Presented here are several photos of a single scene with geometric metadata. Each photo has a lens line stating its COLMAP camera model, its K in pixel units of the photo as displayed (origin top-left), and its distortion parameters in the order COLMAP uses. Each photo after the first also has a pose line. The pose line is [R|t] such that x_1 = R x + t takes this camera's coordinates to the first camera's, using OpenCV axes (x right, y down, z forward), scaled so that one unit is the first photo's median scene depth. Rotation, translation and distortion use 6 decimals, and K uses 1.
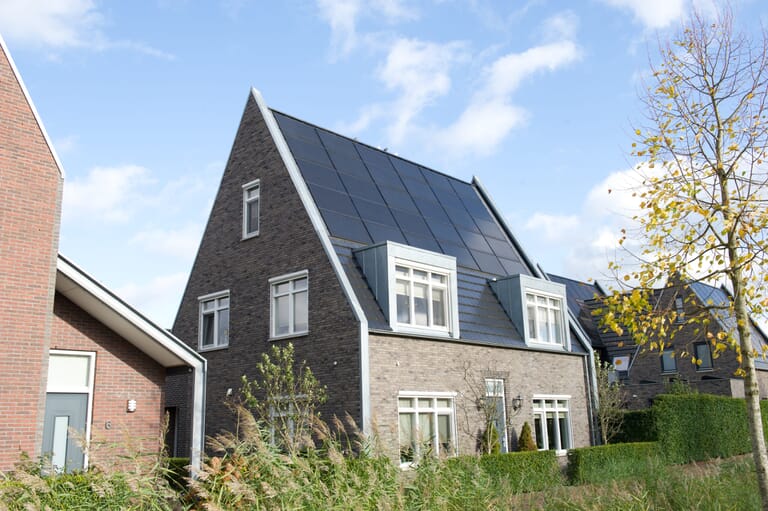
lens RADIAL K [[693.3, 0, 384.0], [0, 693.3, 255.5], [0, 0, 1]] dist [0.006622, 0.001920]
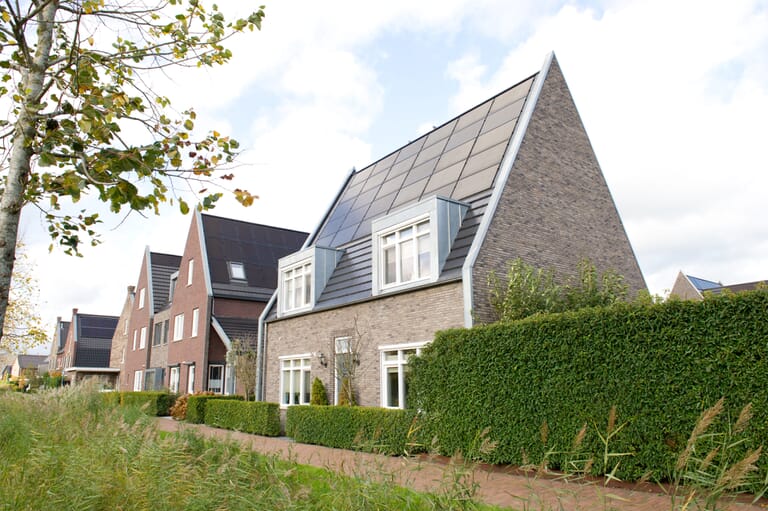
lens RADIAL K [[527.7, 0, 384.0], [0, 527.7, 255.5], [0, 0, 1]] dist [-0.023236, -0.036053]
pose [[-0.160374, -0.203944, -0.965757, 0.988248], [0.251642, 0.937643, -0.239795, 0.277977], [0.954440, -0.281482, -0.099053, 1.204317]]
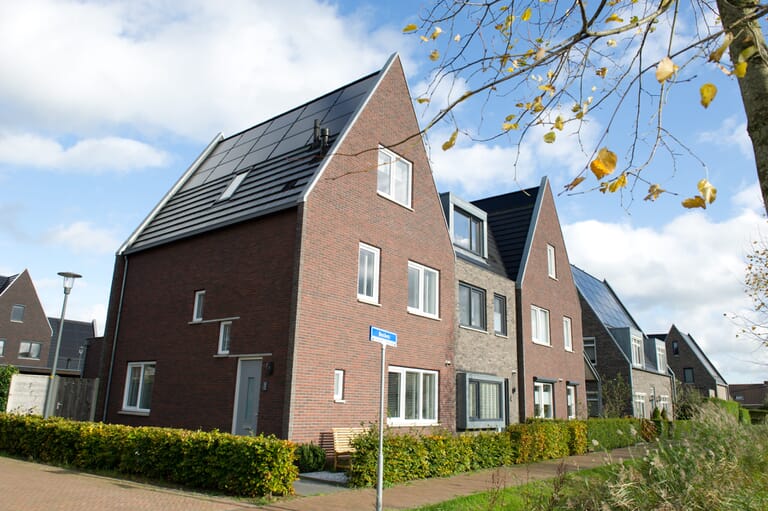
lens RADIAL K [[547.6, 0, 384.0], [0, 547.6, 255.5], [0, 0, 1]] dist [-0.003434, -0.001332]
pose [[0.994085, 0.078170, 0.075393, -0.867039], [-0.076669, 0.996800, -0.022607, -0.138907], [-0.076919, 0.016693, 0.996898, -0.687276]]
